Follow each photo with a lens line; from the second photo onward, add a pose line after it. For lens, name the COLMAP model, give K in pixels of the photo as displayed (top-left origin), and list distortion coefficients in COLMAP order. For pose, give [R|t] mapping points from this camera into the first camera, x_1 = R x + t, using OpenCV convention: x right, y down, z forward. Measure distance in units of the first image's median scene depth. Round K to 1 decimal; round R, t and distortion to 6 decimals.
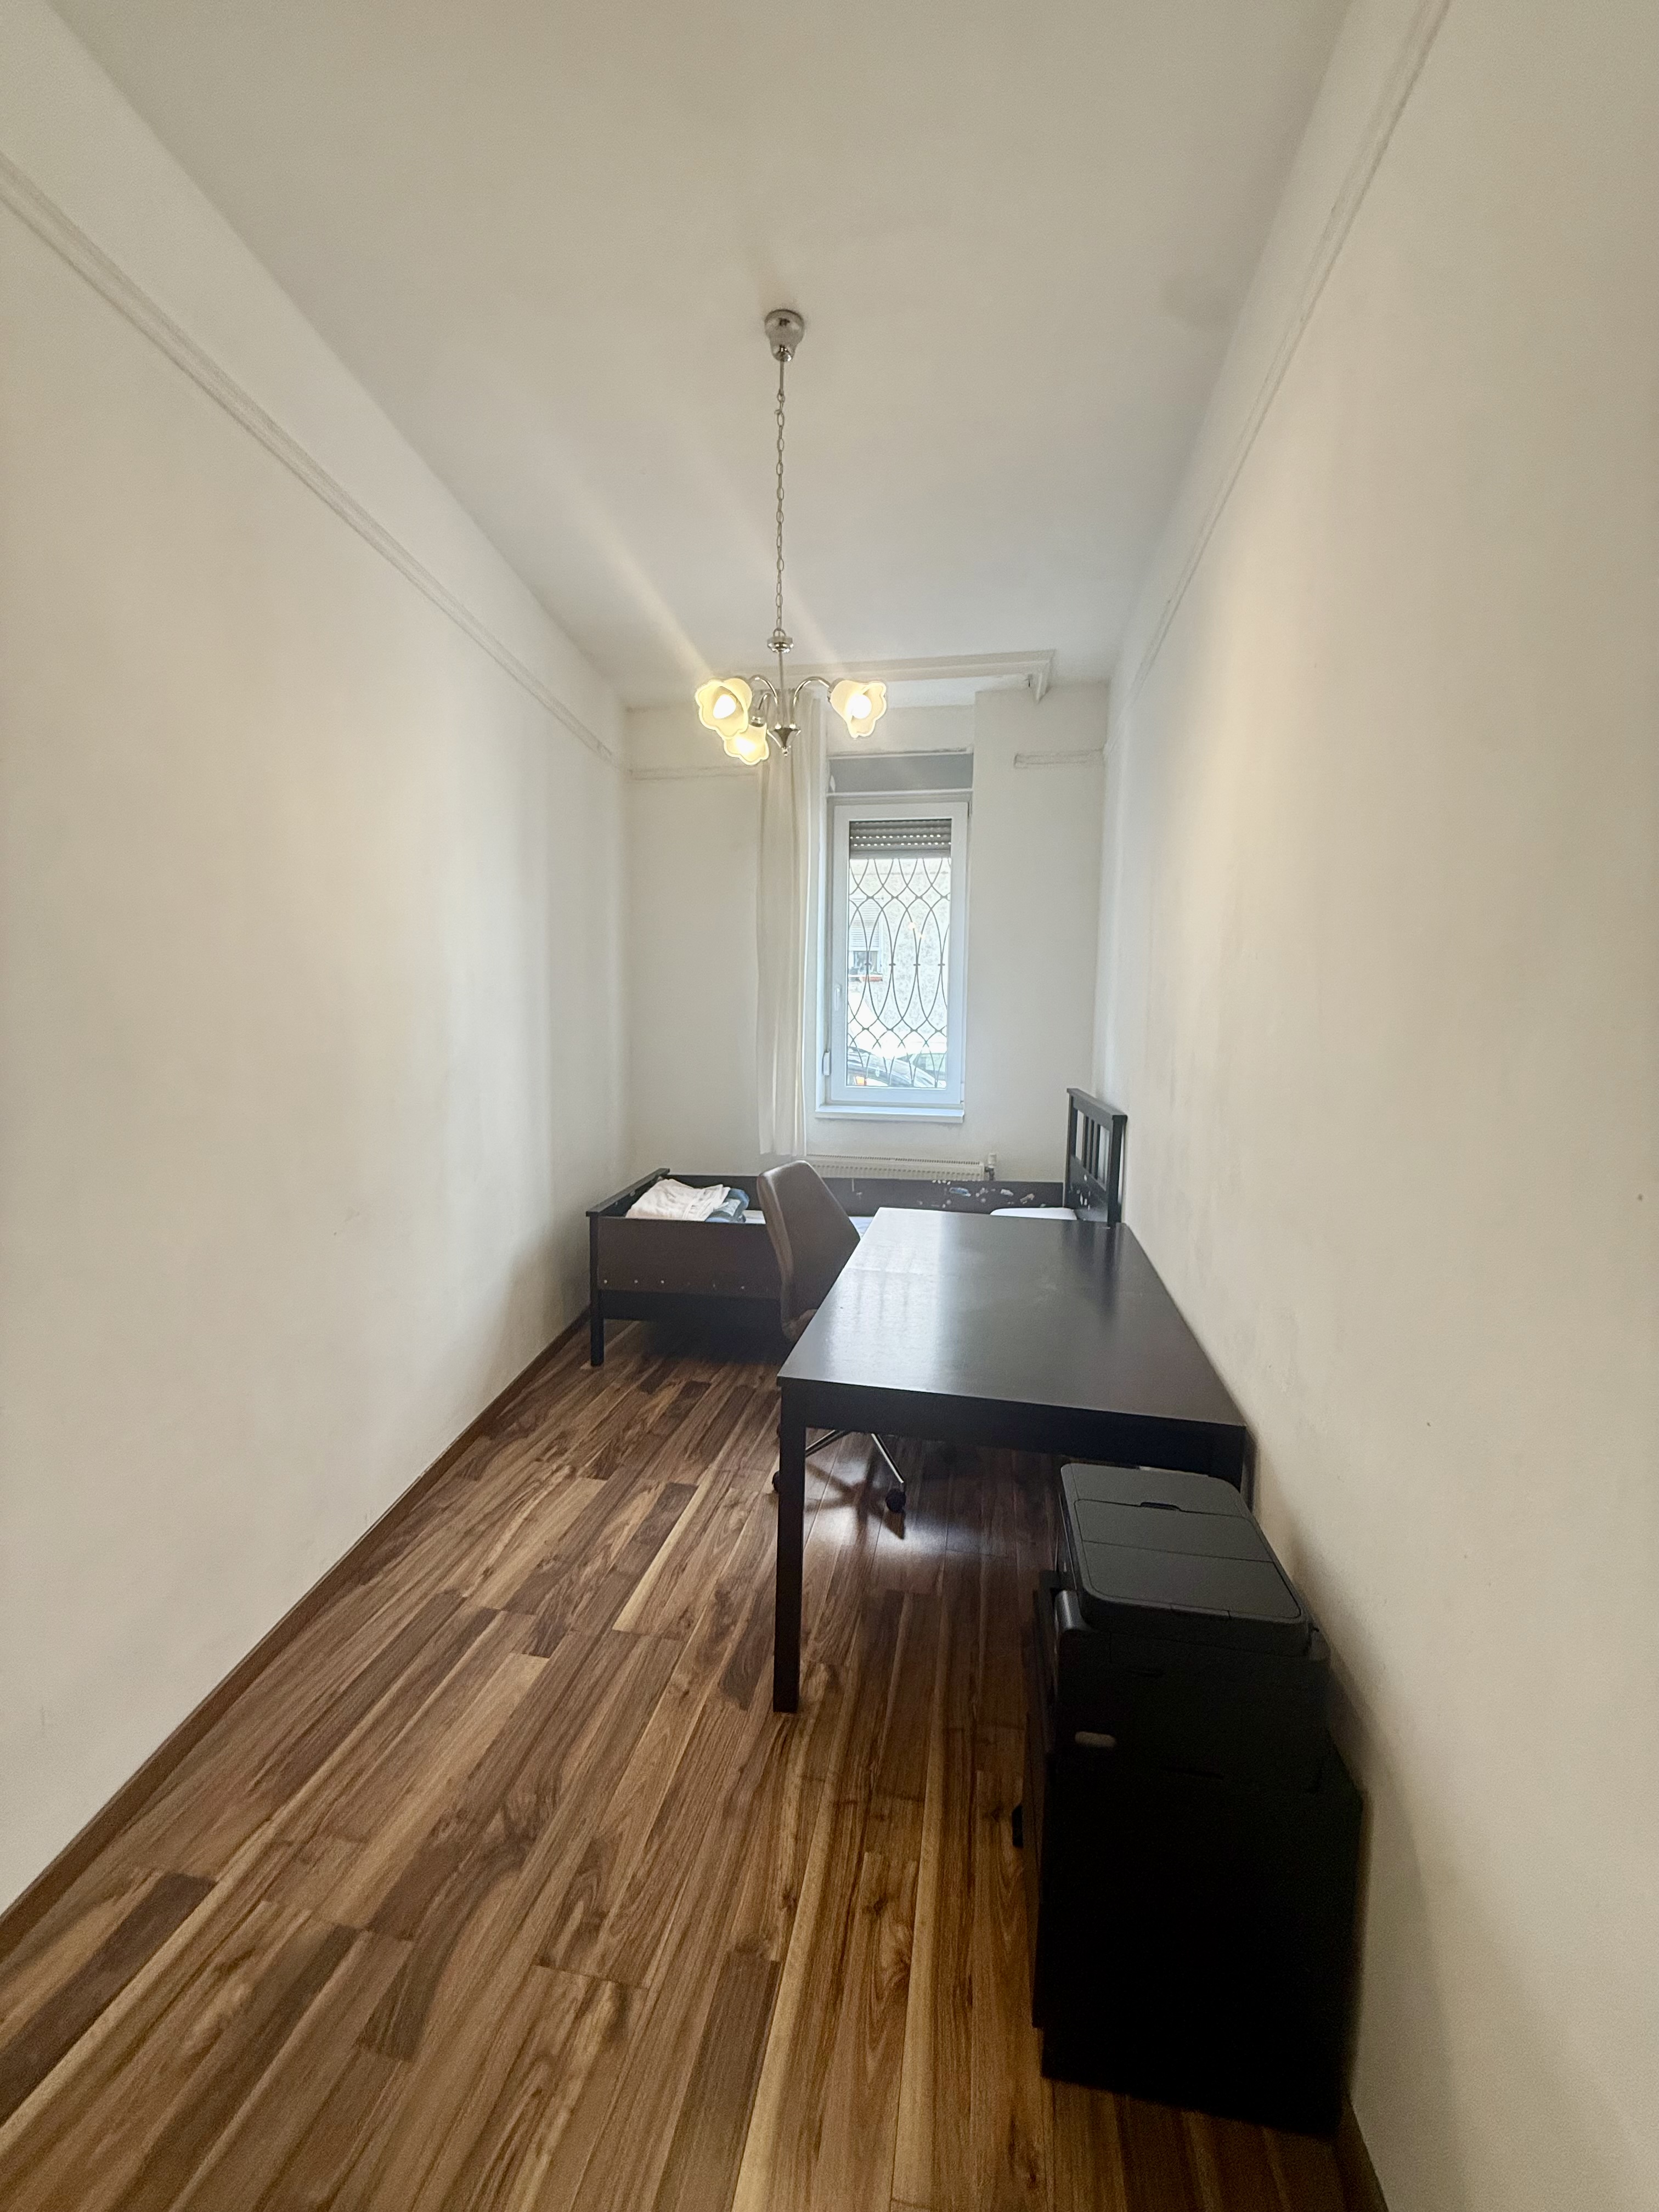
lens RADIAL K [[879.3, 0, 826.3], [0, 879.3, 1096.8], [0, 0, 1]] dist [-0.000088, -0.000563]
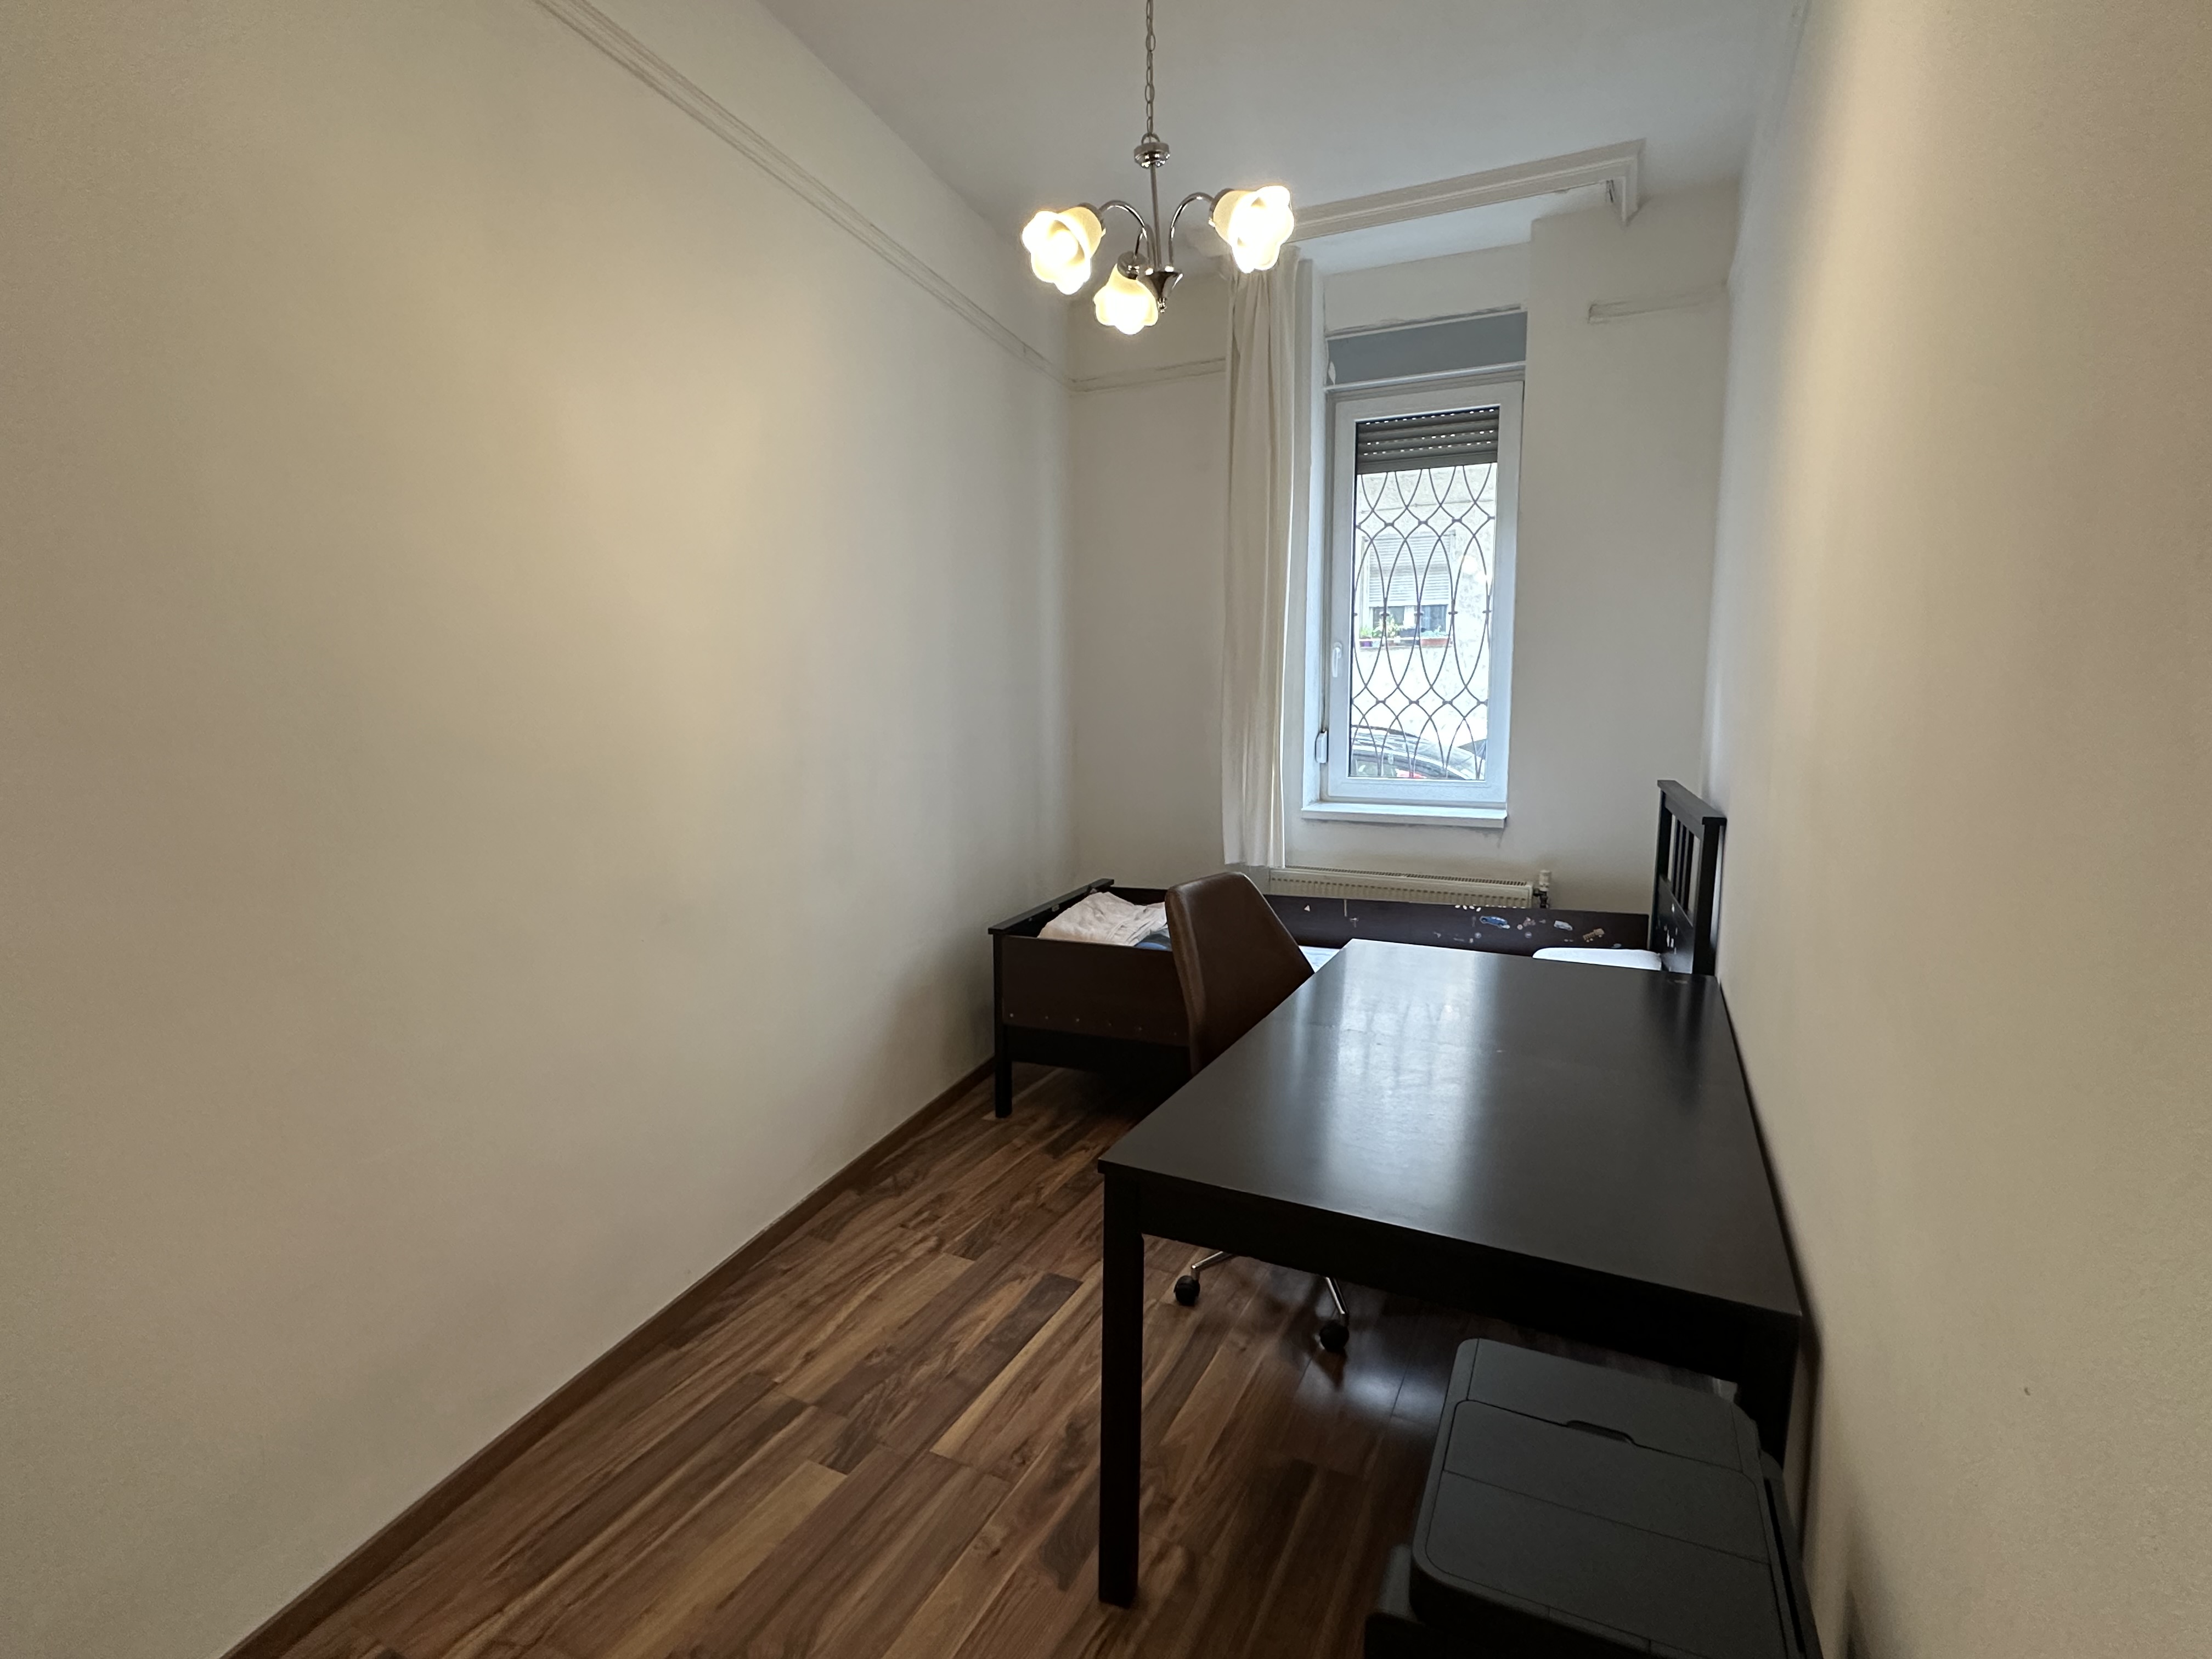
lens RADIAL K [[1072.4, 0, 1104.8], [0, 1072.4, 833.9], [0, 0, 1]] dist [-0.004314, -0.000228]
pose [[0.964588, 0.016378, -0.263253, 0.114020], [-0.007151, 0.999327, 0.035973, 0.008354], [0.263666, -0.032817, 0.964056, 0.093315]]
